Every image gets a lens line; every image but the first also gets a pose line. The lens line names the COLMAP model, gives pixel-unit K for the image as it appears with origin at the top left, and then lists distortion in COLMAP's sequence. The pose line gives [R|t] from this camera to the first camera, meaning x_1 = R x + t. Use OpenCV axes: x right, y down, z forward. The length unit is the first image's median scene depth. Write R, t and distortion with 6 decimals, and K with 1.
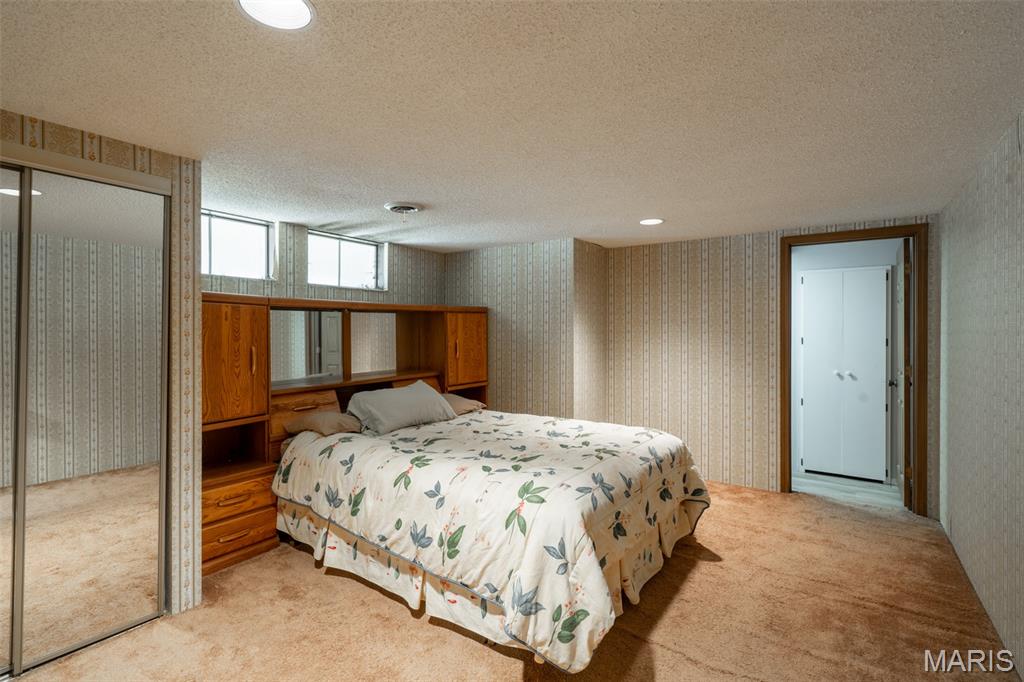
lens RADIAL K [[470.3, 0, 511.8], [0, 470.3, 338.0], [0, 0, 1]] dist [-0.002767, -0.001081]
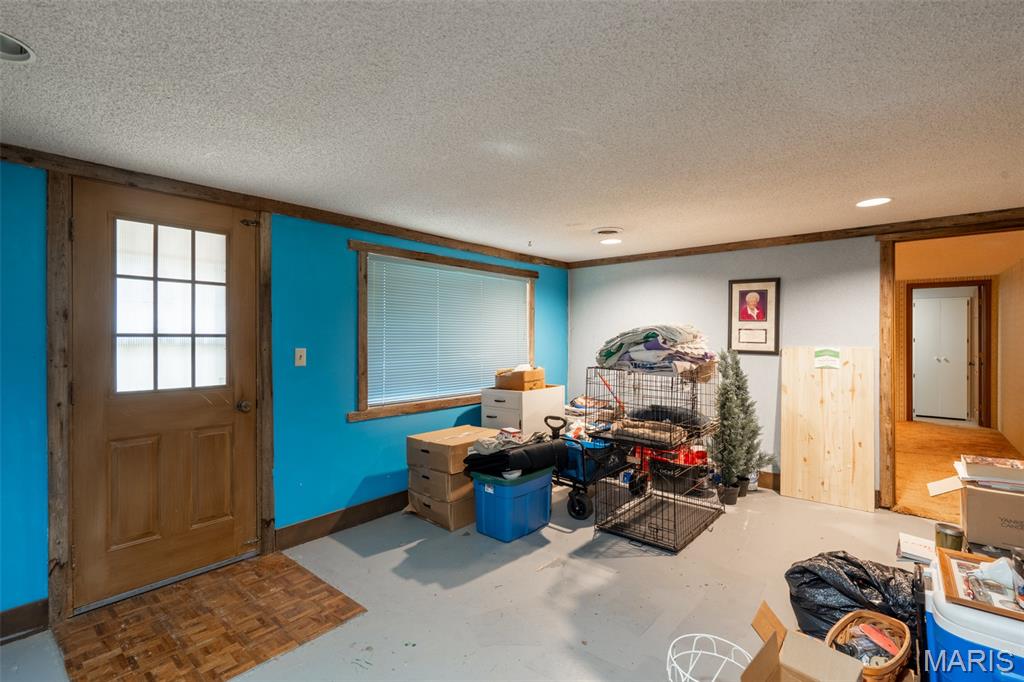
lens RADIAL K [[470.3, 0, 512.5], [0, 470.3, 338.3], [0, 0, 1]] dist [-0.002767, -0.001081]
pose [[0.996121, 0.002421, -0.087965, -0.819784], [-0.002734, 0.999990, -0.003440, 0.011940], [0.087956, 0.003667, 0.996118, -0.988719]]
